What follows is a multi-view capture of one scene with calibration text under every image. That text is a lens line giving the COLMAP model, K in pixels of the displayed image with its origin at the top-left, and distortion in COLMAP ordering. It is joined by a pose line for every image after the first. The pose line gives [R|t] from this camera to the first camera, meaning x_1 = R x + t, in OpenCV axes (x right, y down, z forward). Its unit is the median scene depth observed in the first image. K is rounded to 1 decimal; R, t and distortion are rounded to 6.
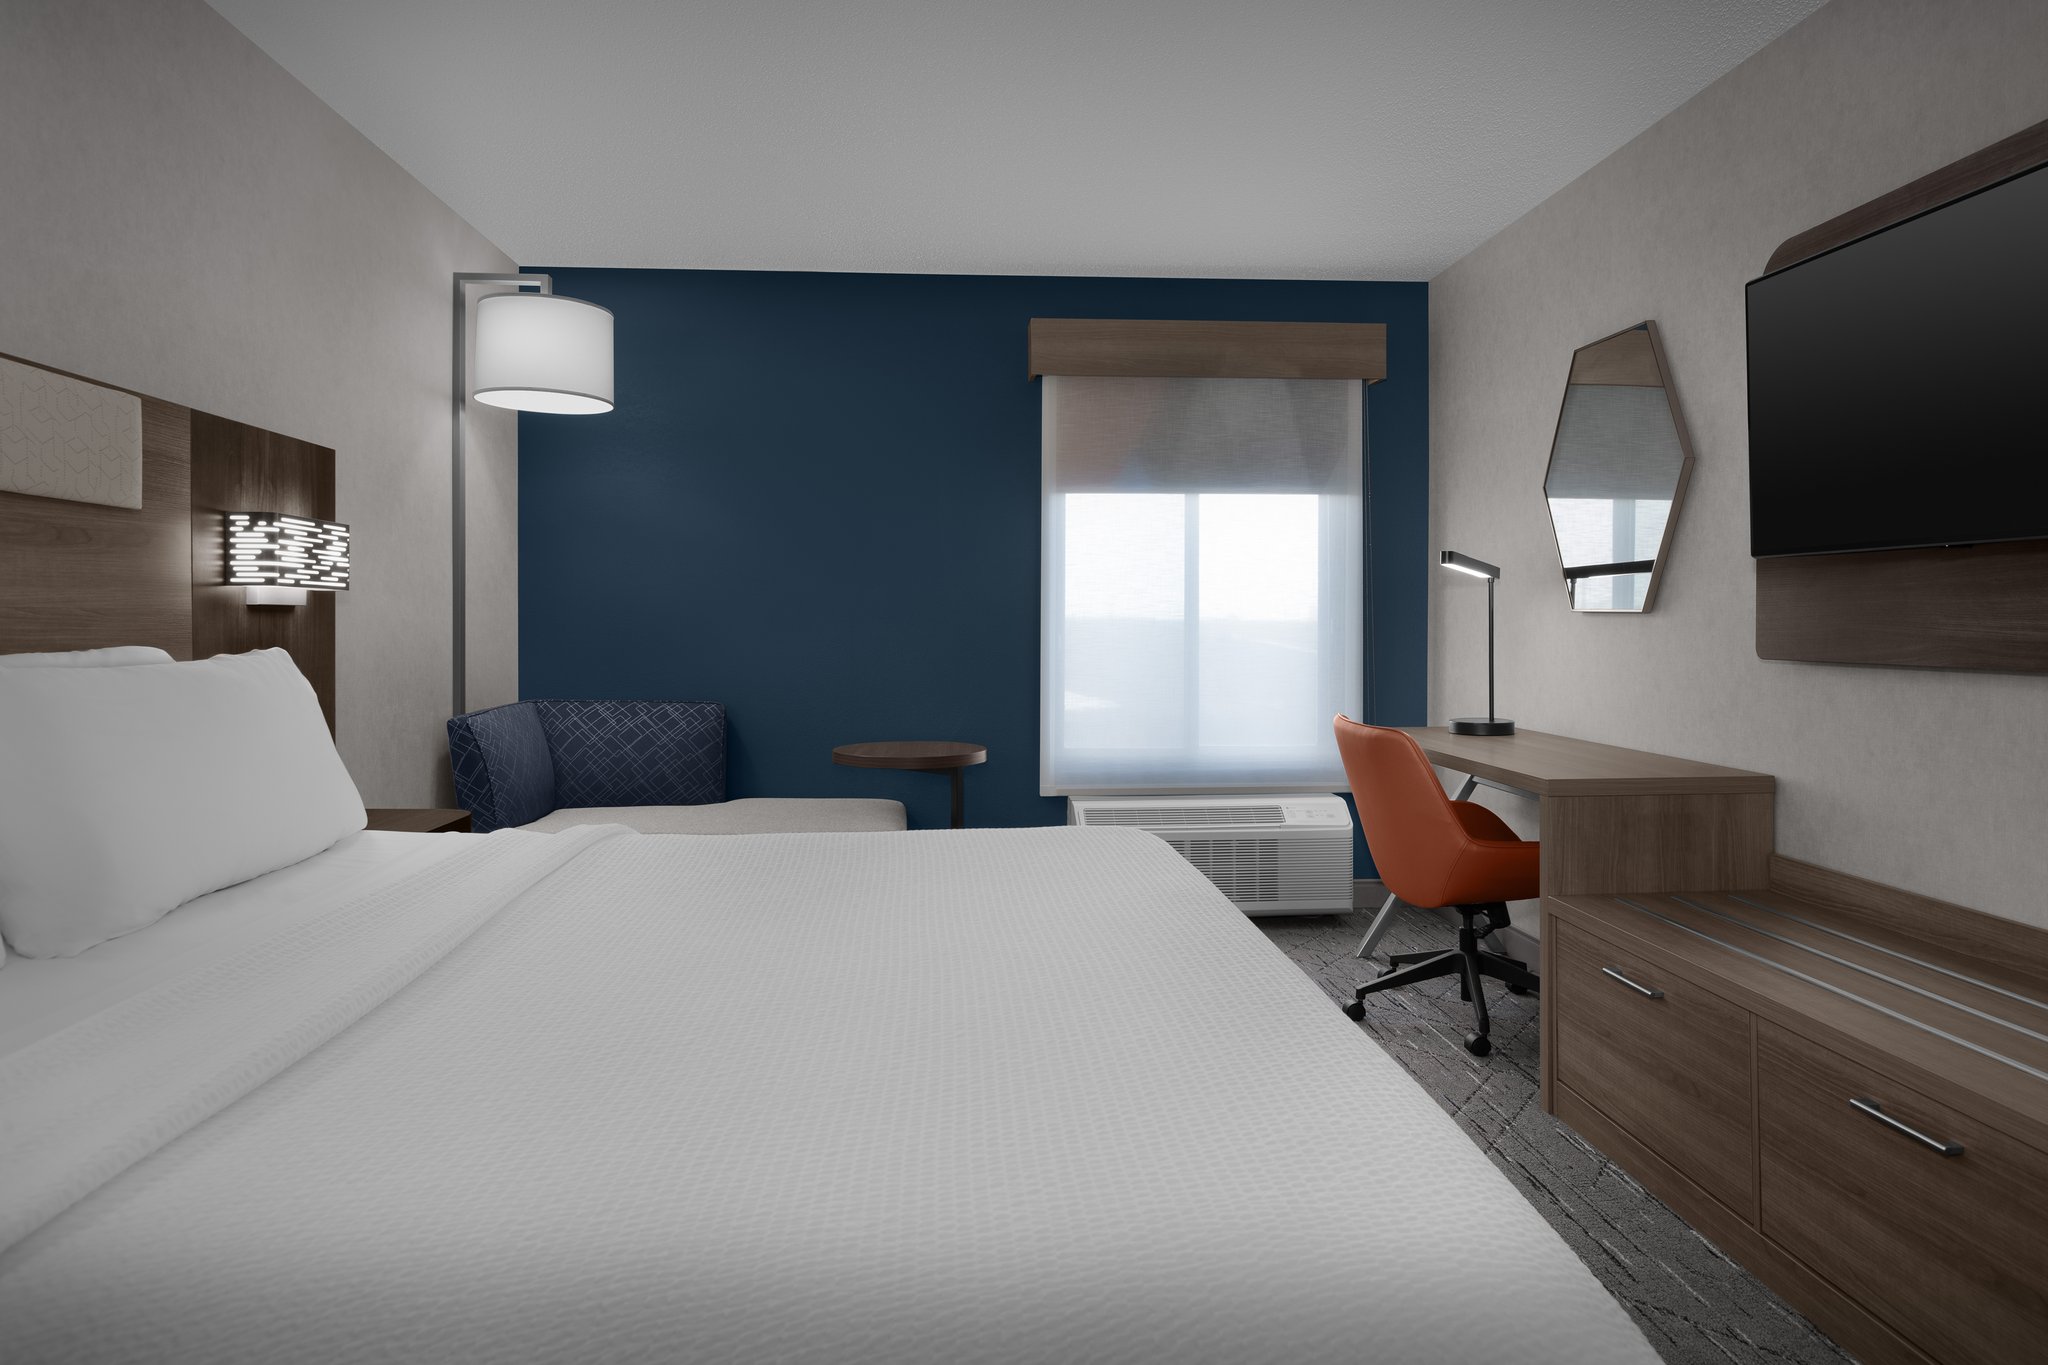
lens RADIAL K [[1366.7, 0, 983.5], [0, 1366.7, 649.6], [0, 0, 1]] dist [-0.007565, 0.031311]
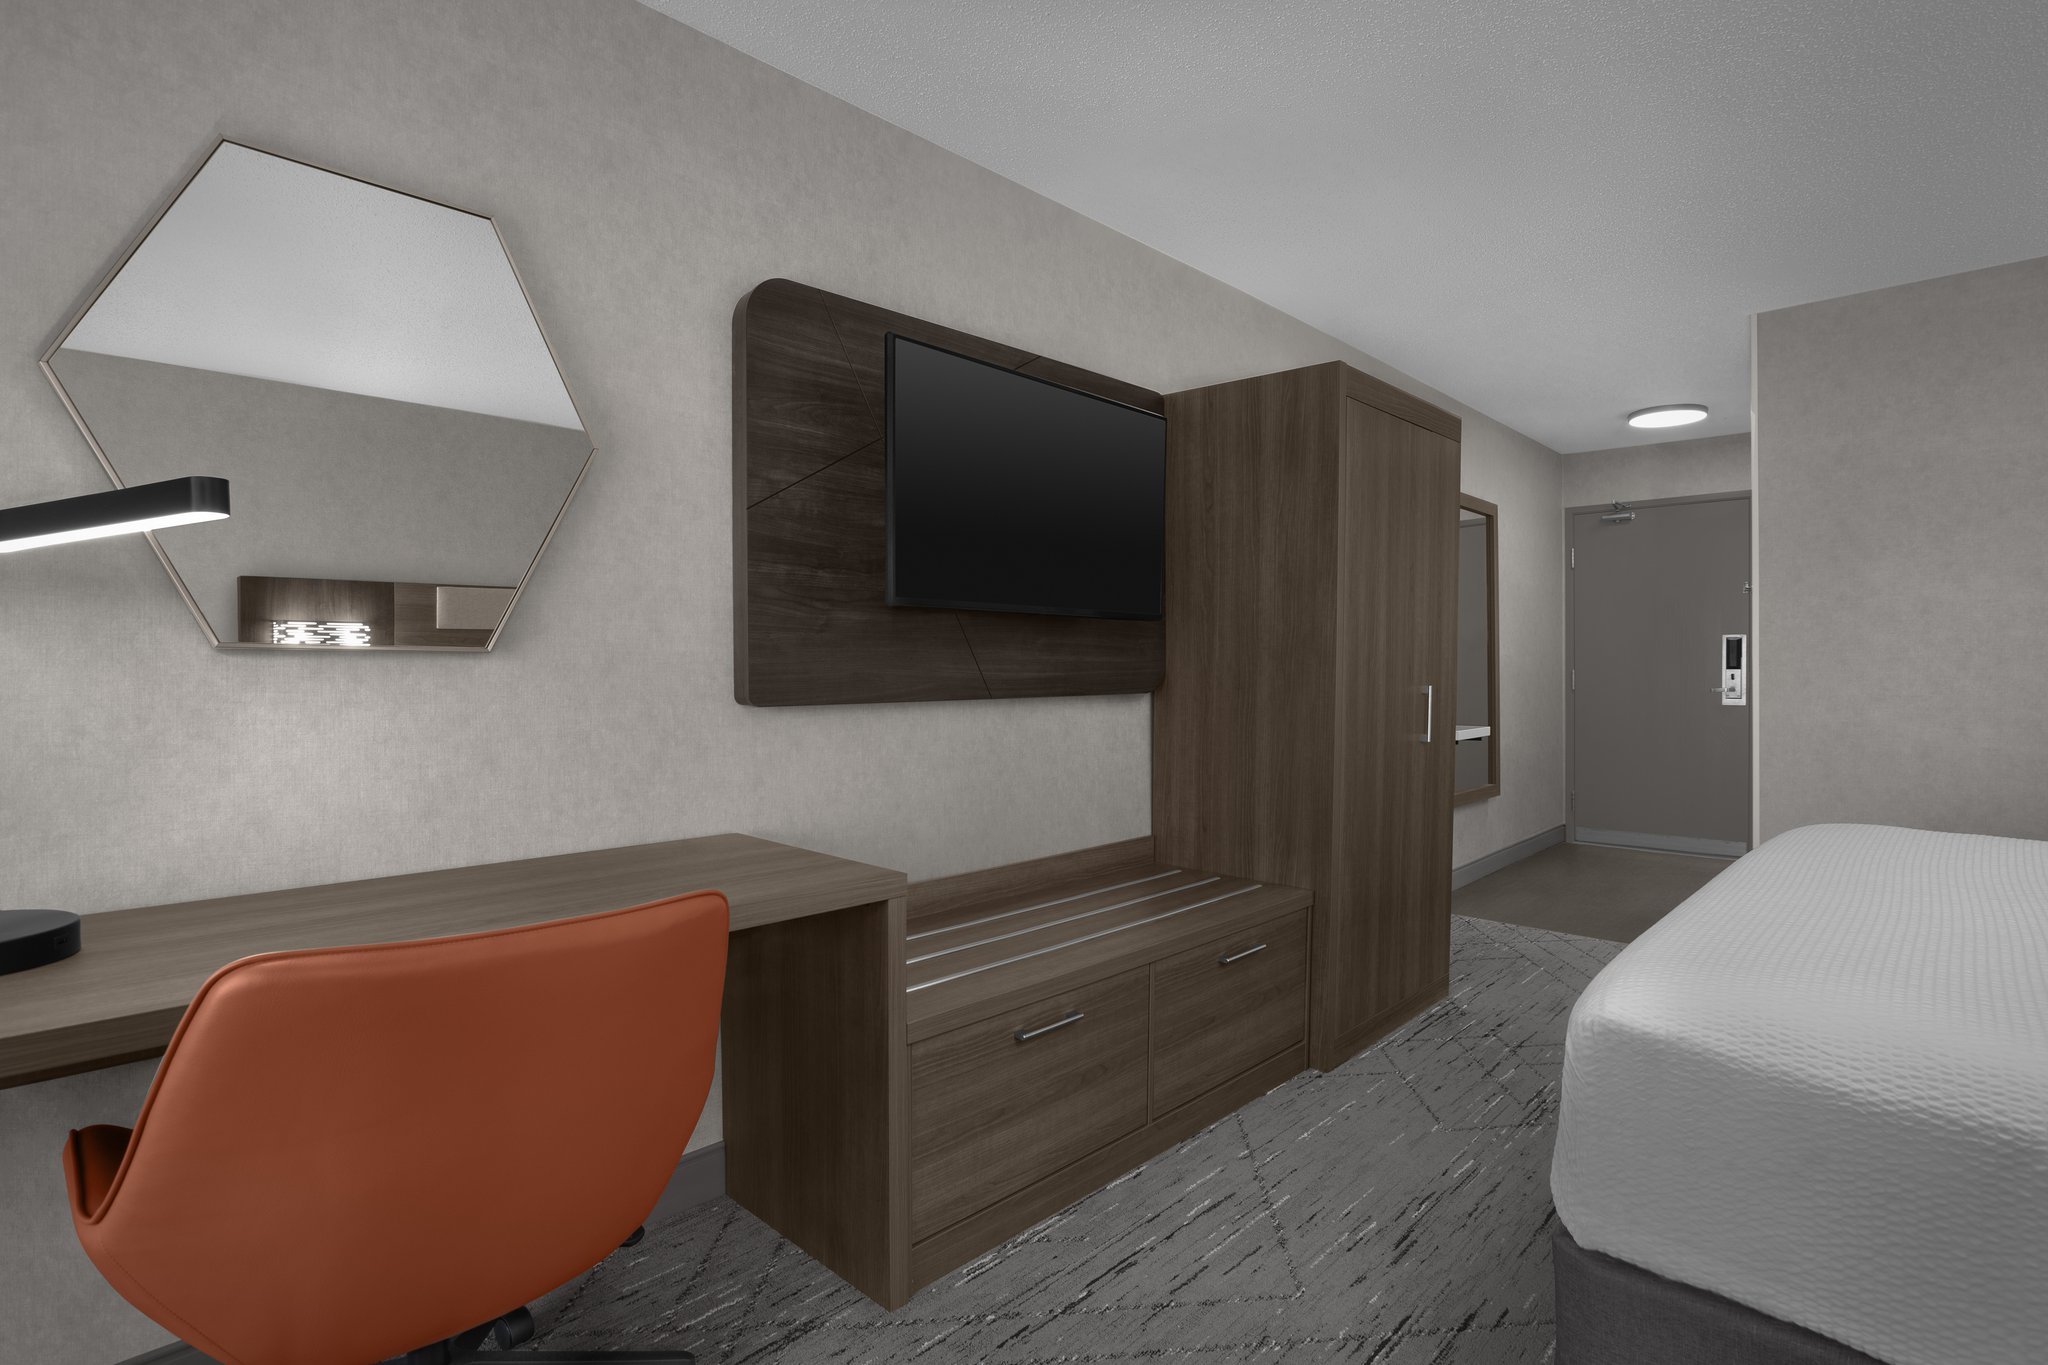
lens RADIAL K [[996.0, 0, 1020.1], [0, 996.0, 649.5], [0, 0, 1]] dist [-0.000718, -0.000072]
pose [[-0.688023, 0.004597, 0.725674, -0.046677], [0.009163, 0.999955, 0.002353, -0.035363], [-0.725631, 0.008268, -0.688035, 1.357841]]
